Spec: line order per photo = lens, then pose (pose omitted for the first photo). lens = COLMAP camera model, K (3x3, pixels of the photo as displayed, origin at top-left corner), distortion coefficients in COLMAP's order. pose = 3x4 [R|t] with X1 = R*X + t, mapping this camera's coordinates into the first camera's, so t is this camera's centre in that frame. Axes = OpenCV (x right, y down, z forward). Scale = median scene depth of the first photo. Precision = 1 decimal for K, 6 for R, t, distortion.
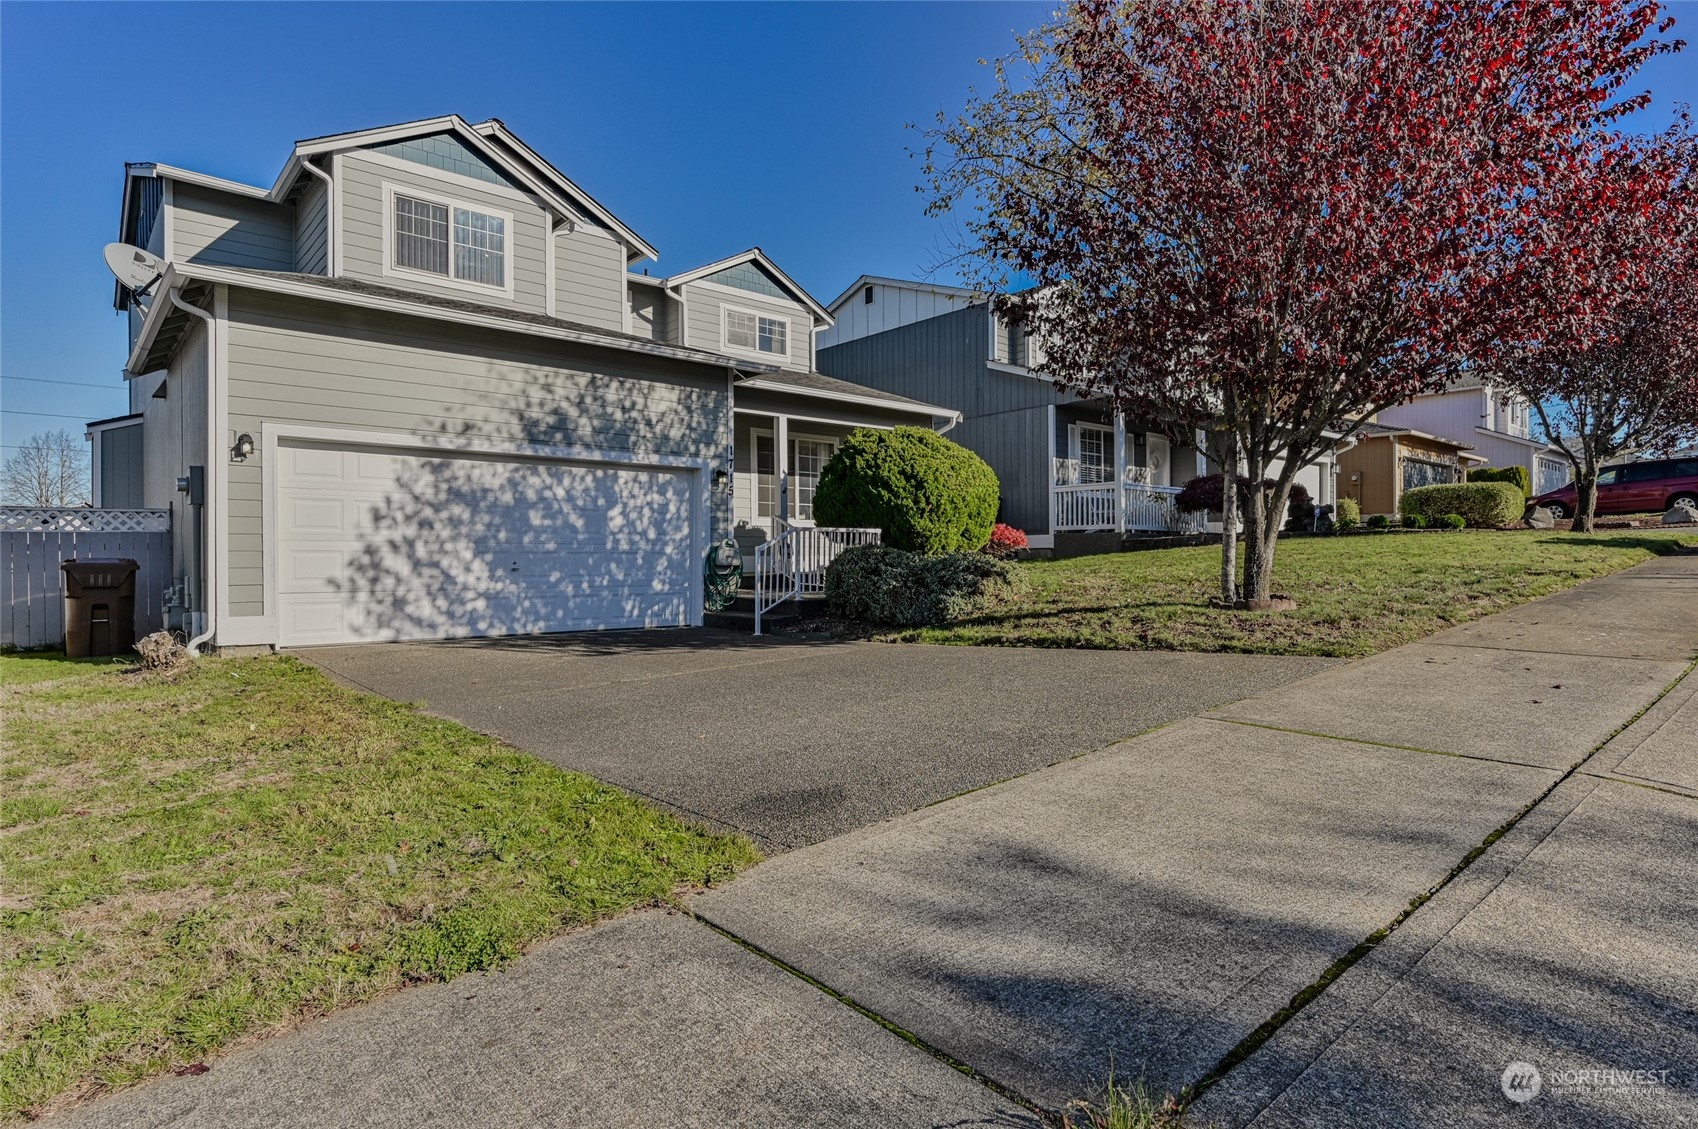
lens RADIAL K [[902.6, 0, 849.6], [0, 902.6, 562.0], [0, 0, 1]] dist [0.008770, -0.000775]
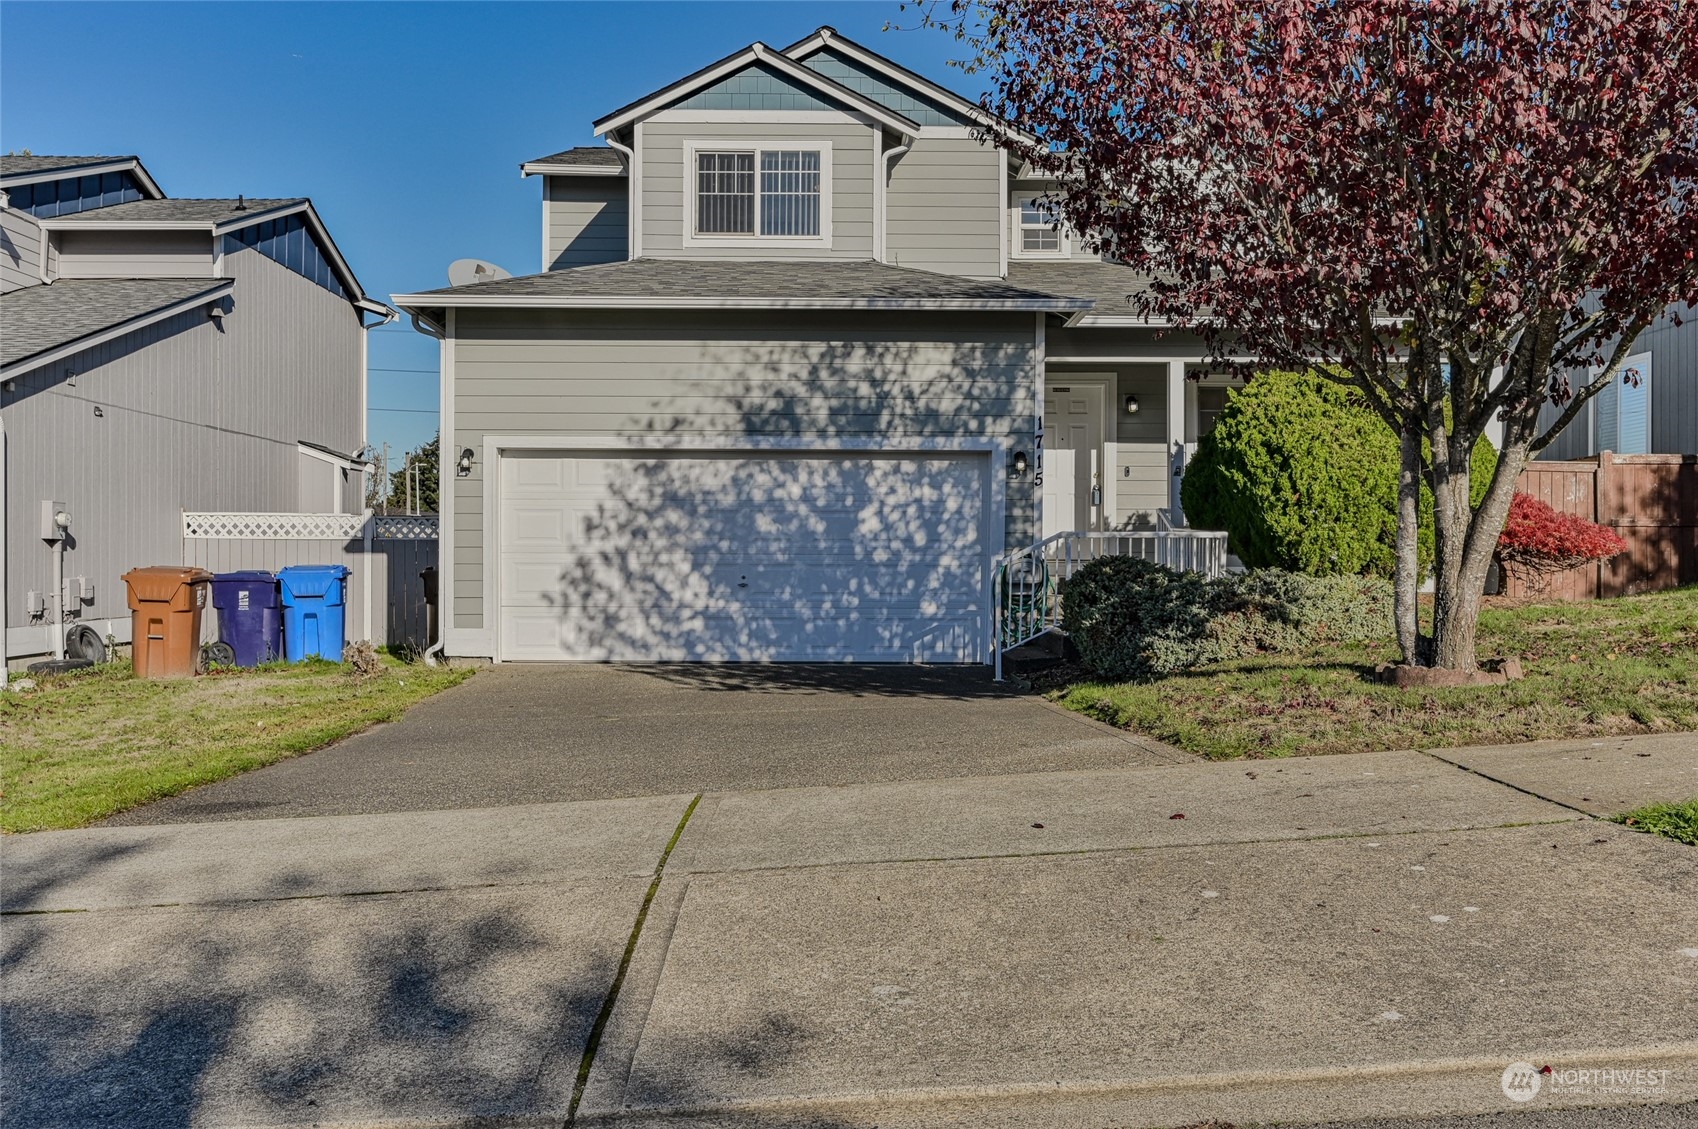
lens RADIAL K [[1421.2, 0, 850.9], [0, 1421.2, 563.8], [0, 0, 1]] dist [-0.043219, 0.001457]
pose [[0.769882, 0.012455, -0.638065, 0.548168], [-0.005893, 0.999906, 0.012407, -0.027983], [0.638160, -0.005792, 0.769882, 0.042634]]
